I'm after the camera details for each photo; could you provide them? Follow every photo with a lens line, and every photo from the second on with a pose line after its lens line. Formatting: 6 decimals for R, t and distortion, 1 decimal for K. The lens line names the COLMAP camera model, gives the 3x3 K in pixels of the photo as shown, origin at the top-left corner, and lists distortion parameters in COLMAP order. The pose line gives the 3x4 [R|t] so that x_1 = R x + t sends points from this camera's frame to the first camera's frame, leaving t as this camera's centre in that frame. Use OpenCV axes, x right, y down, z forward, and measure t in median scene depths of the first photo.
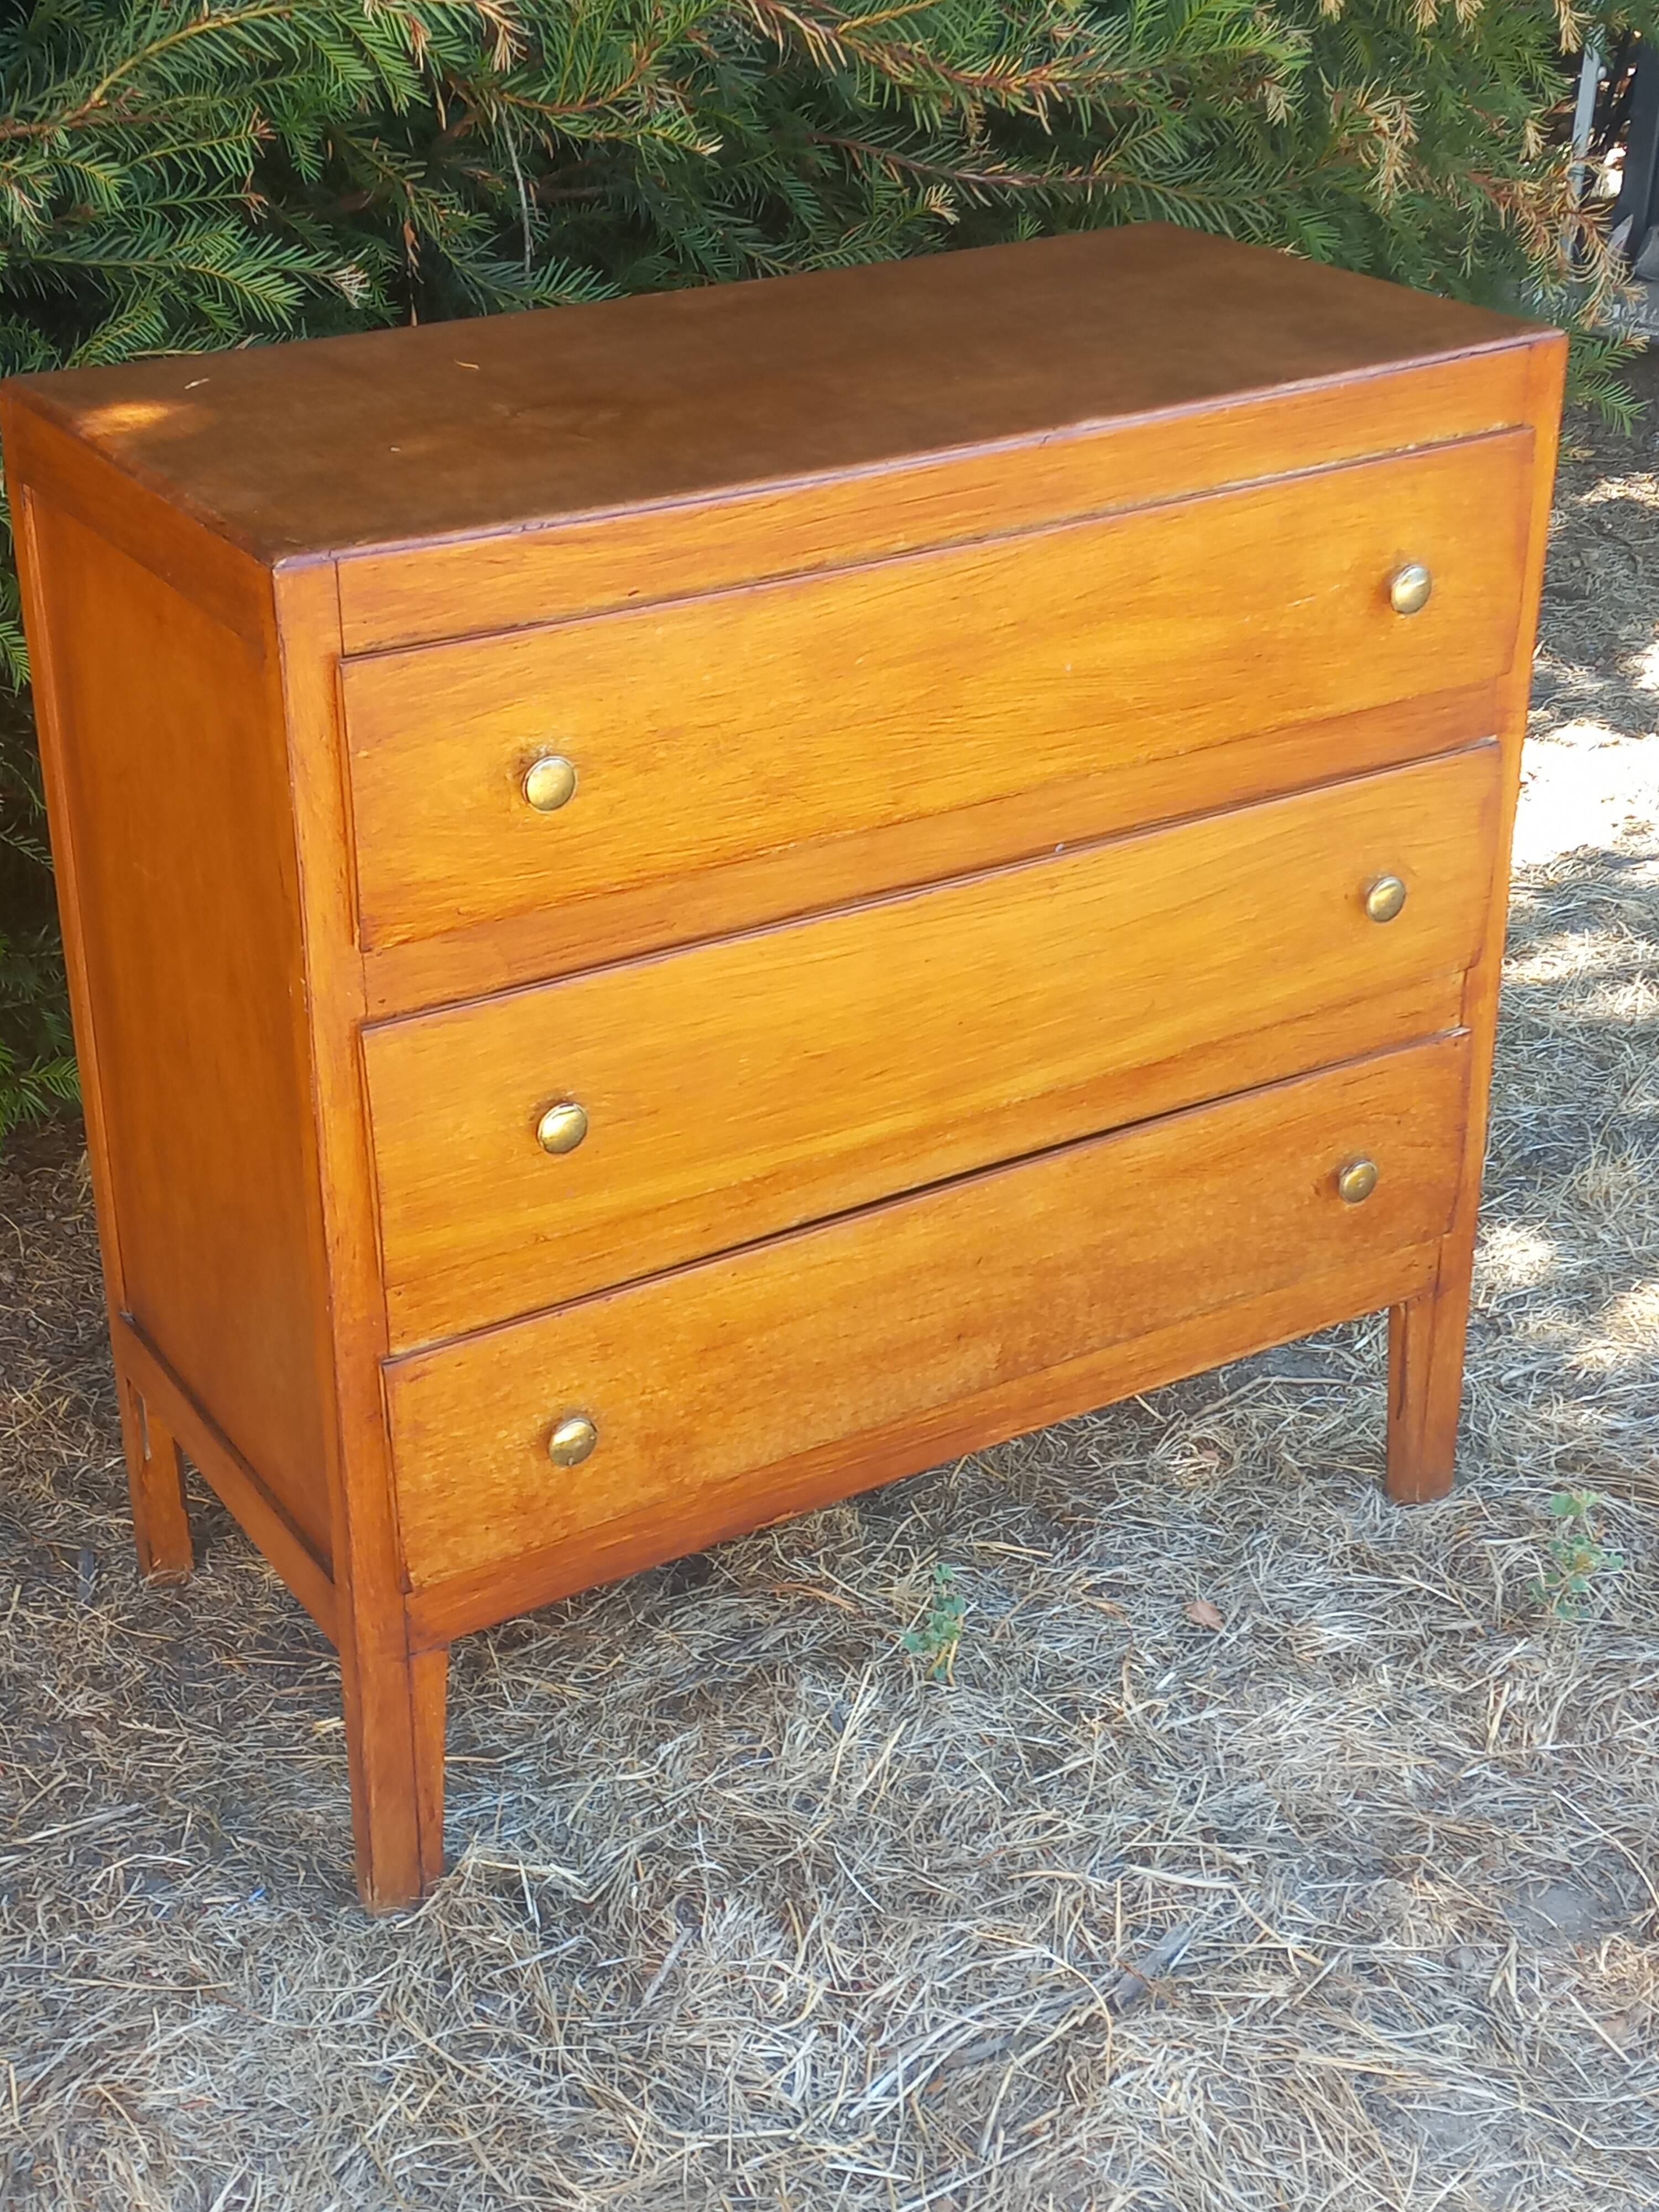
lens RADIAL K [[3172.7, 0, 839.5], [0, 3172.7, 1104.2], [0, 0, 1]] dist [0.107924, -0.166938]
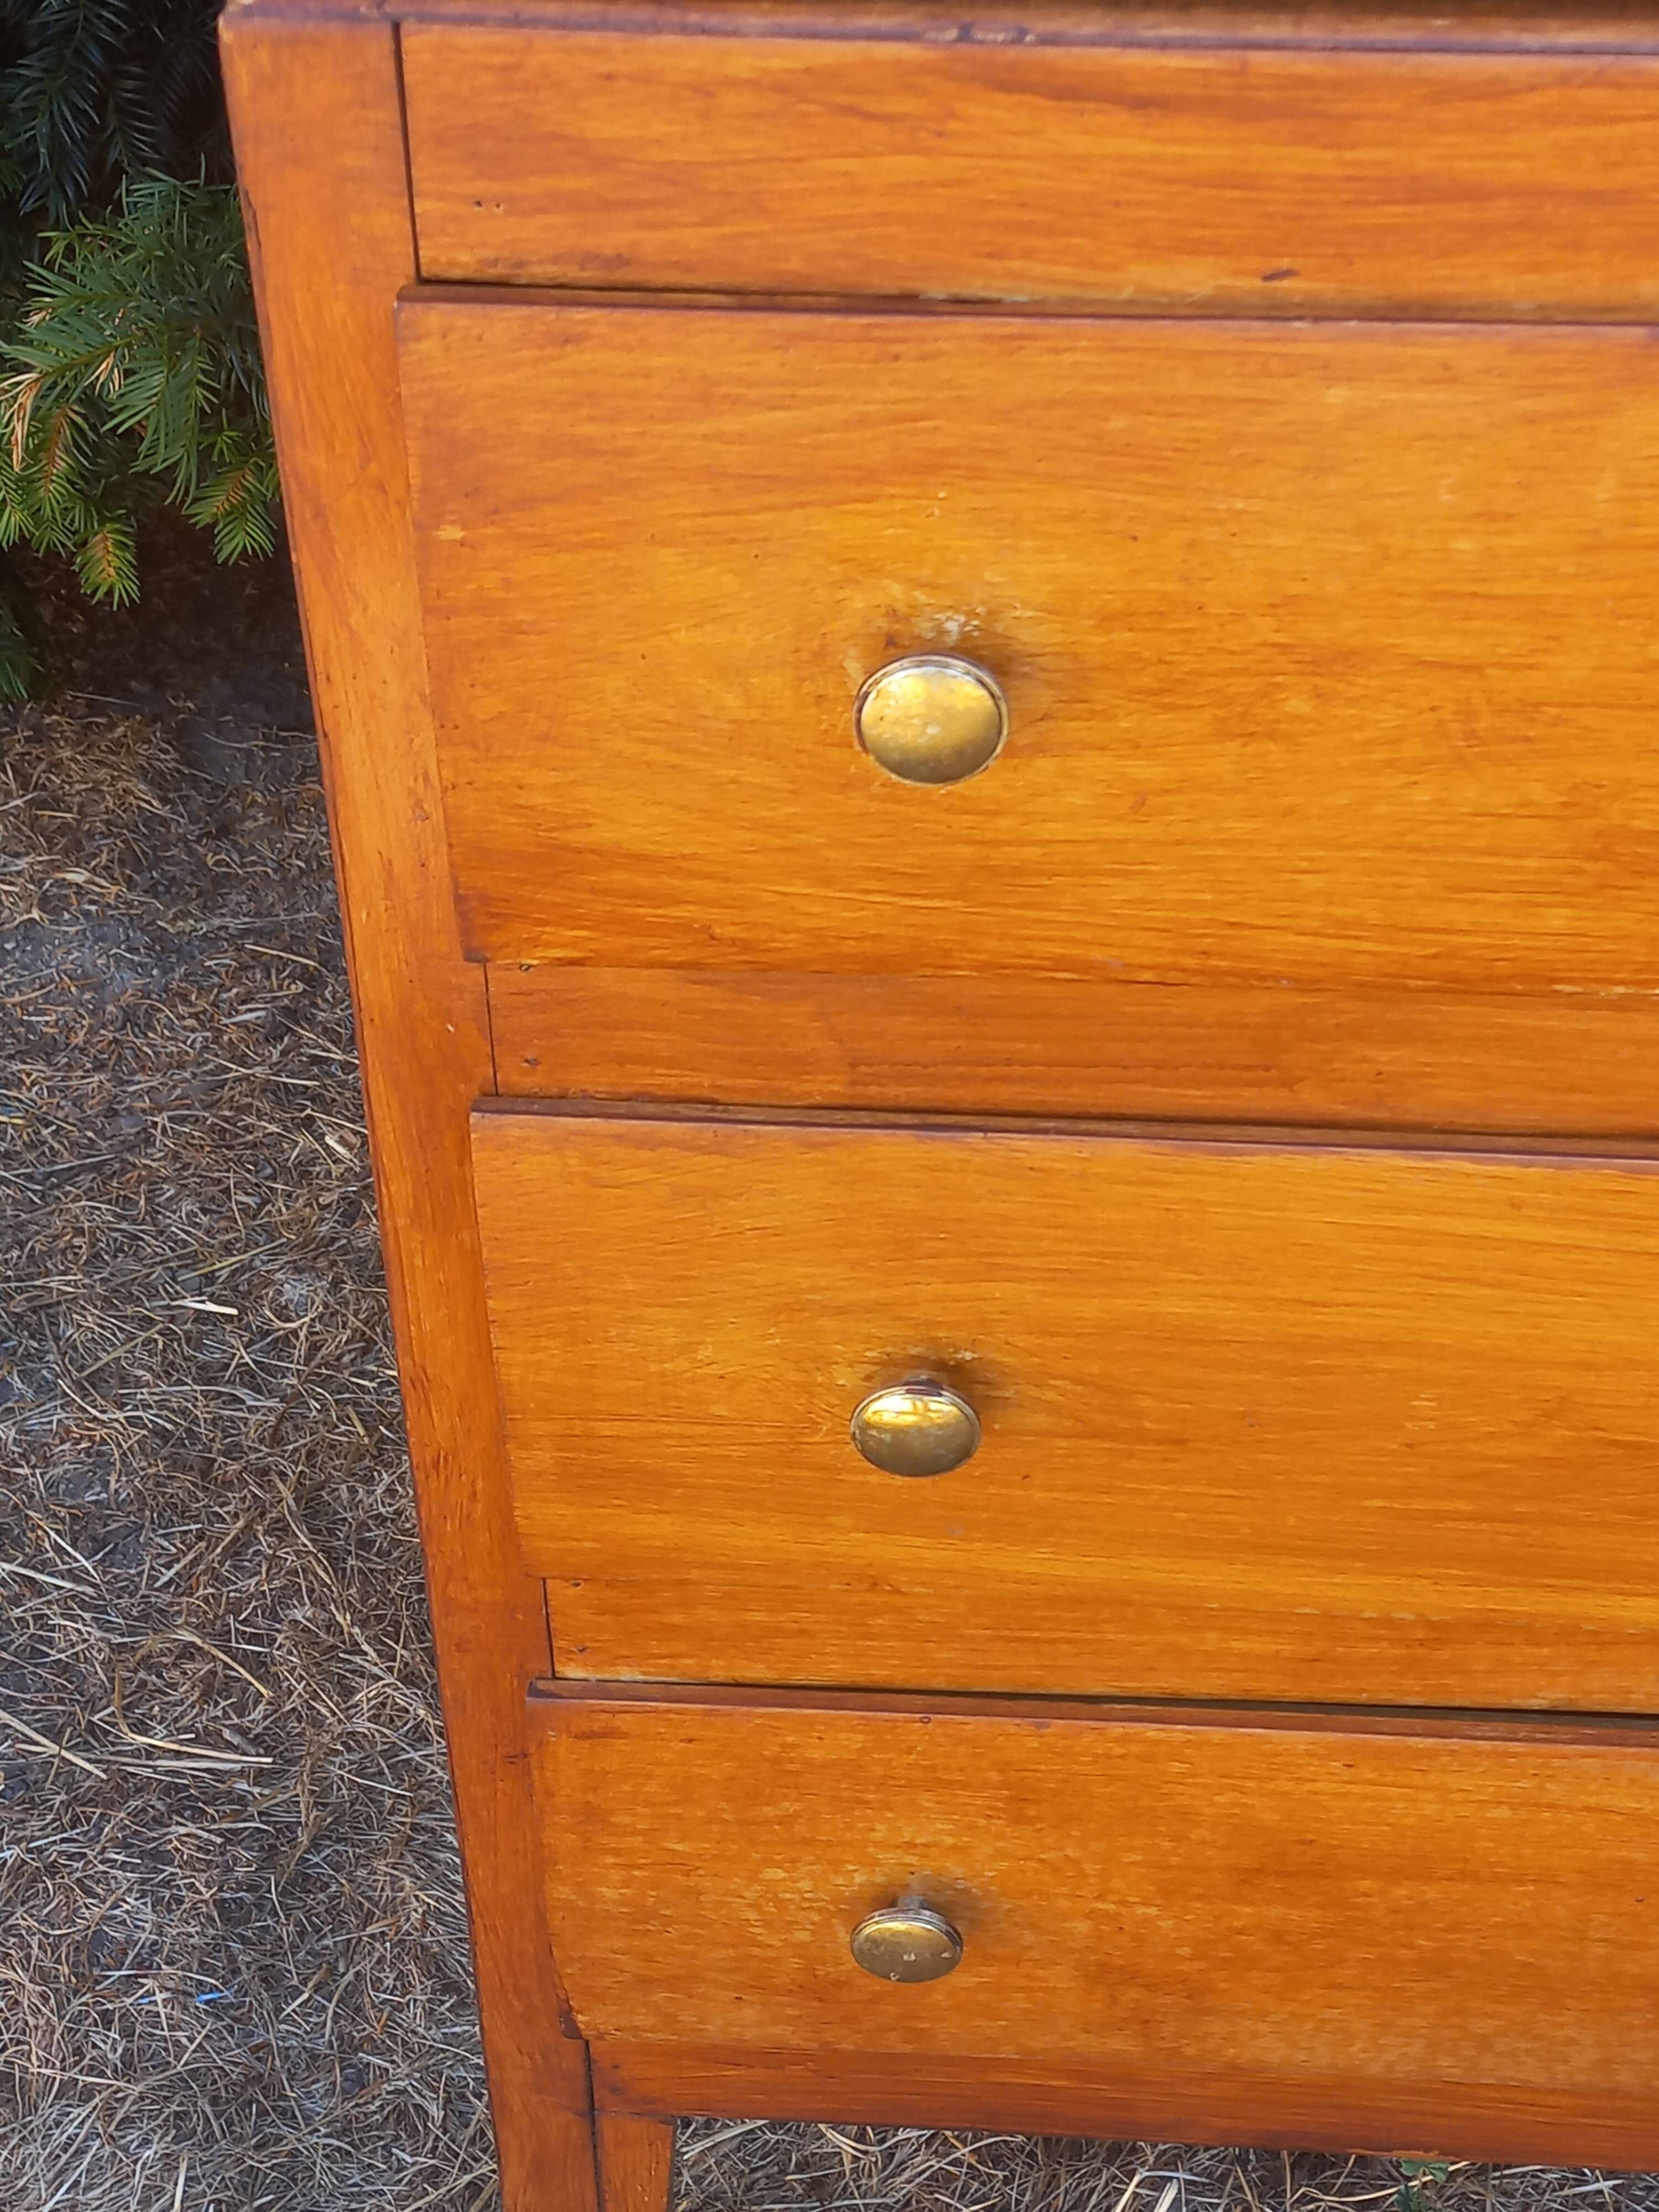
lens RADIAL K [[3172.7, 0, 839.5], [0, 3172.7, 1104.2], [0, 0, 1]] dist [0.107924, -0.166938]
pose [[0.810142, 0.365521, -0.458328, 0.081522], [-0.259654, 0.924679, 0.278475, -0.140520], [0.525595, -0.106598, 0.844030, 0.573427]]
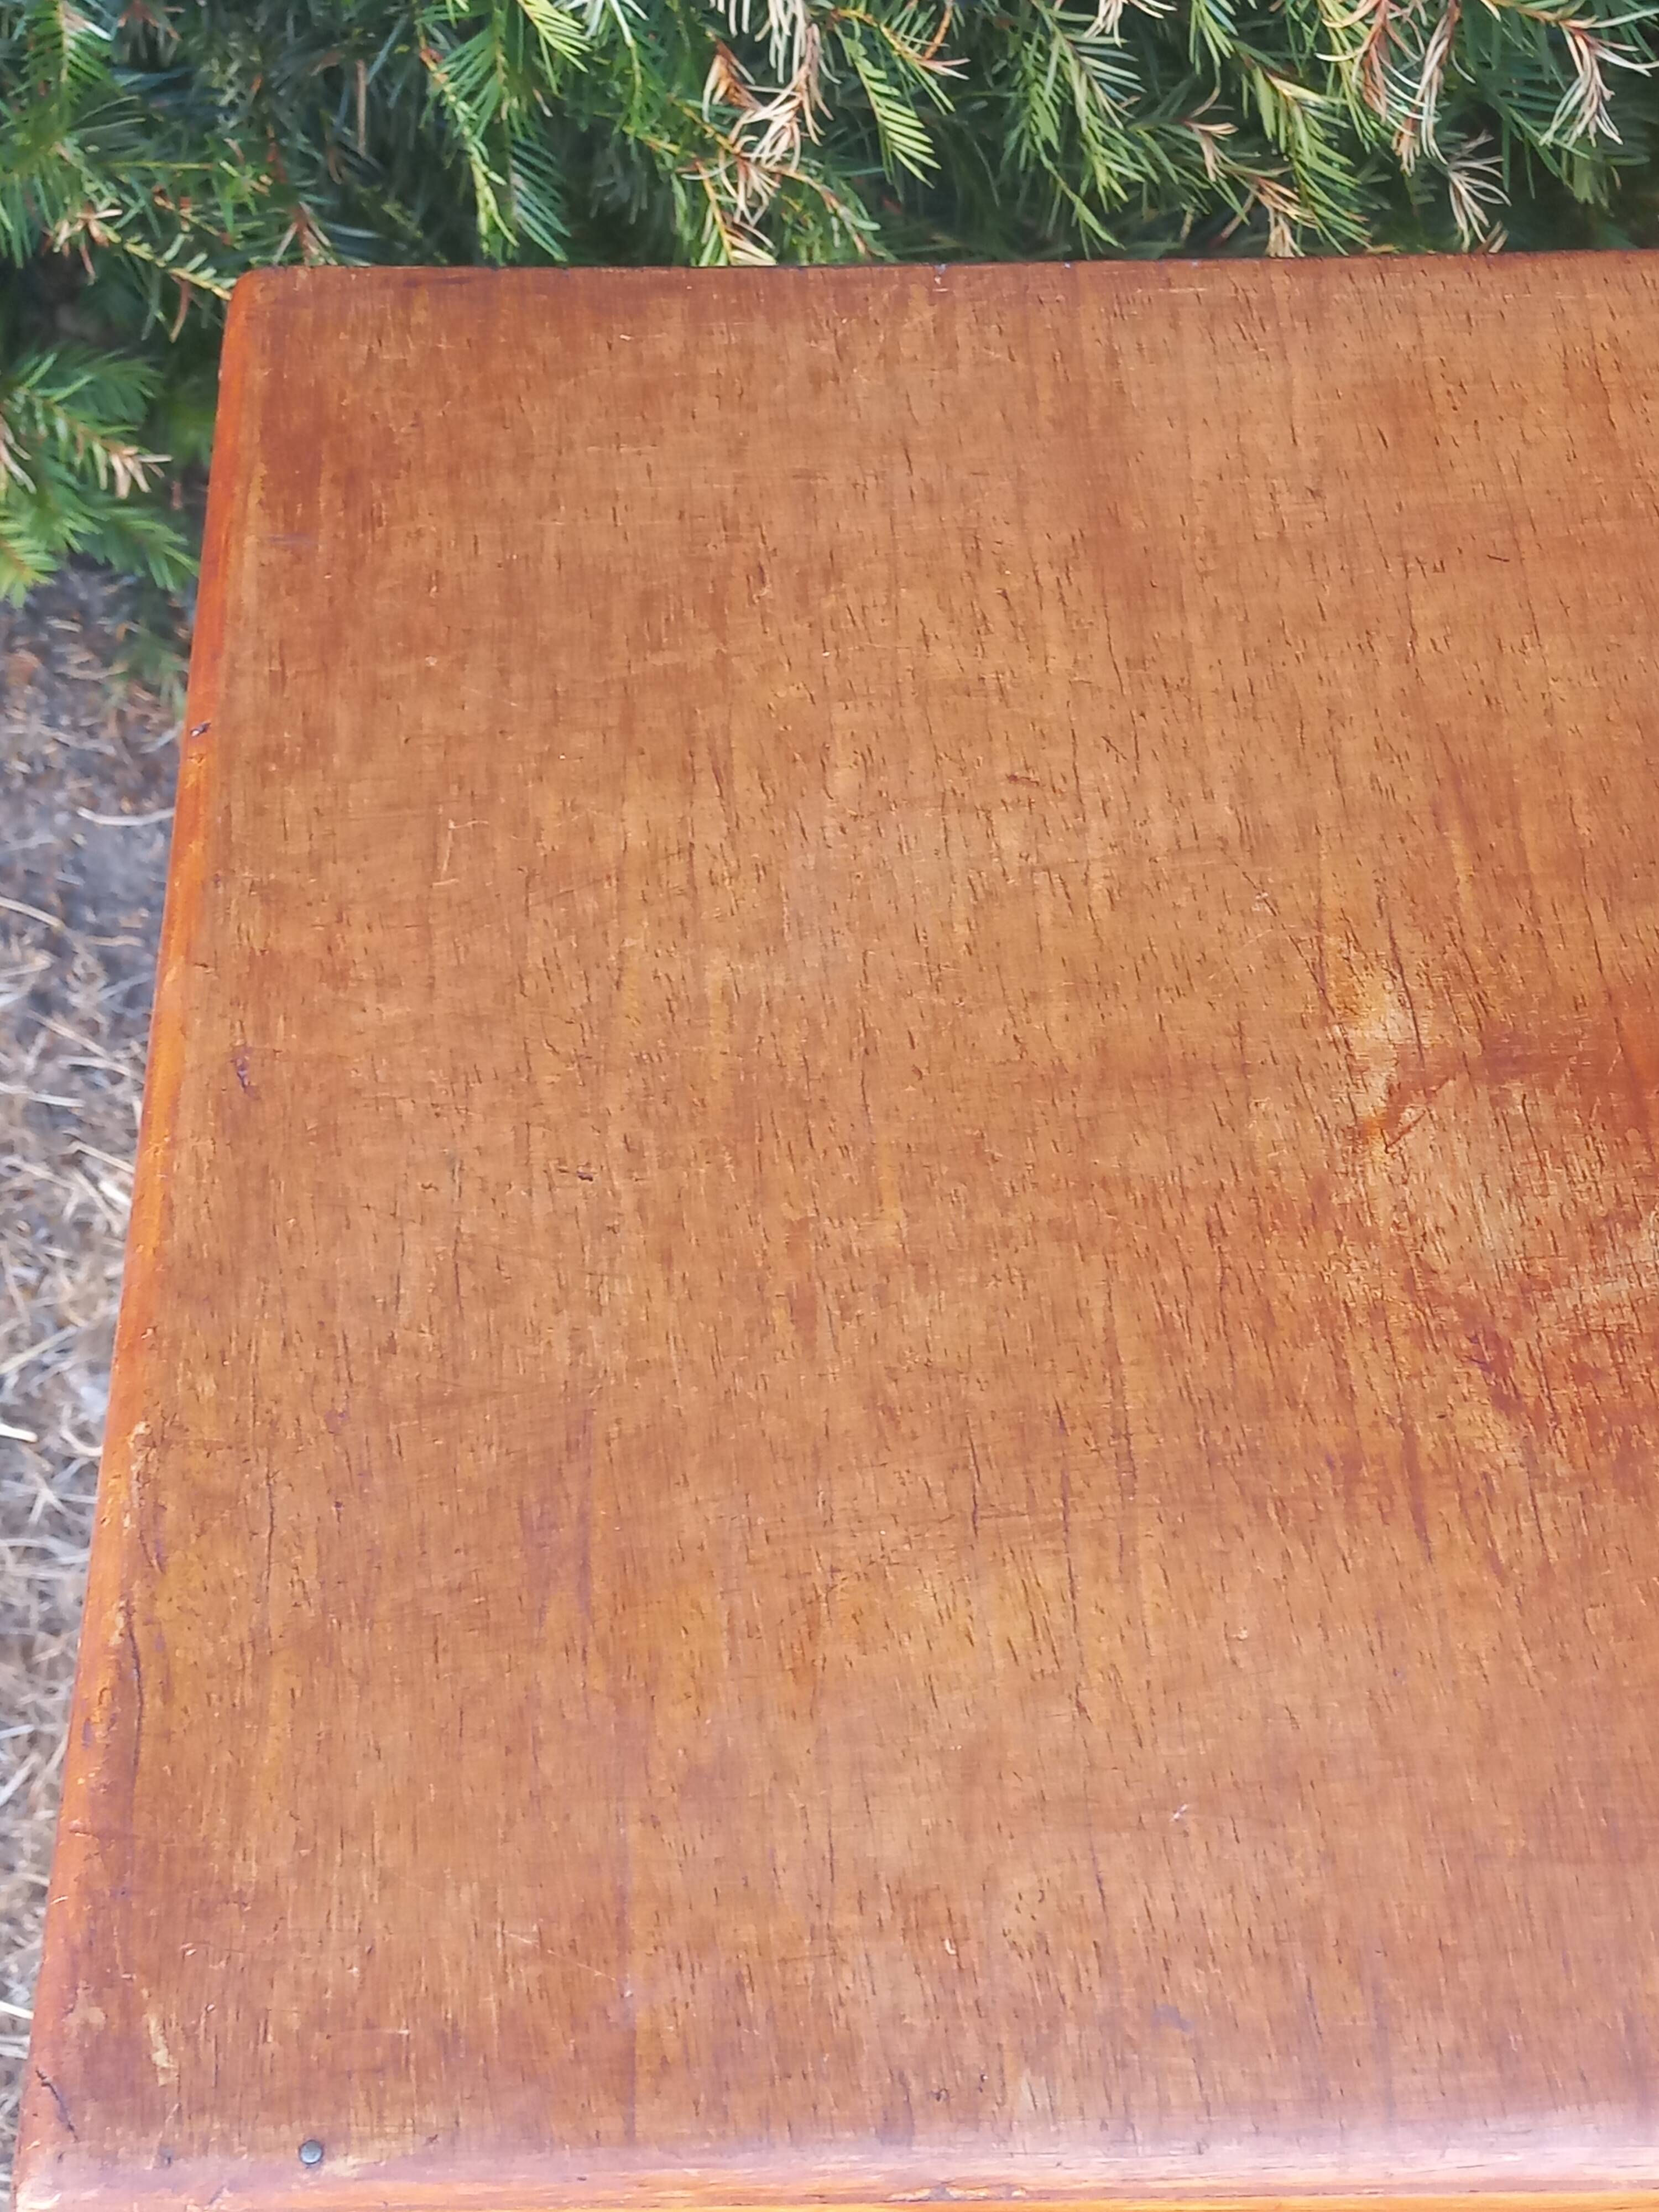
lens RADIAL K [[3177.4, 0, 835.2], [0, 3177.4, 1097.1], [0, 0, 1]] dist [0.102737, -0.128057]
pose [[0.861482, 0.433174, -0.264971, -0.061862], [-0.238427, 0.805778, 0.542102, -0.356519], [0.448332, -0.403834, 0.797444, 0.678504]]
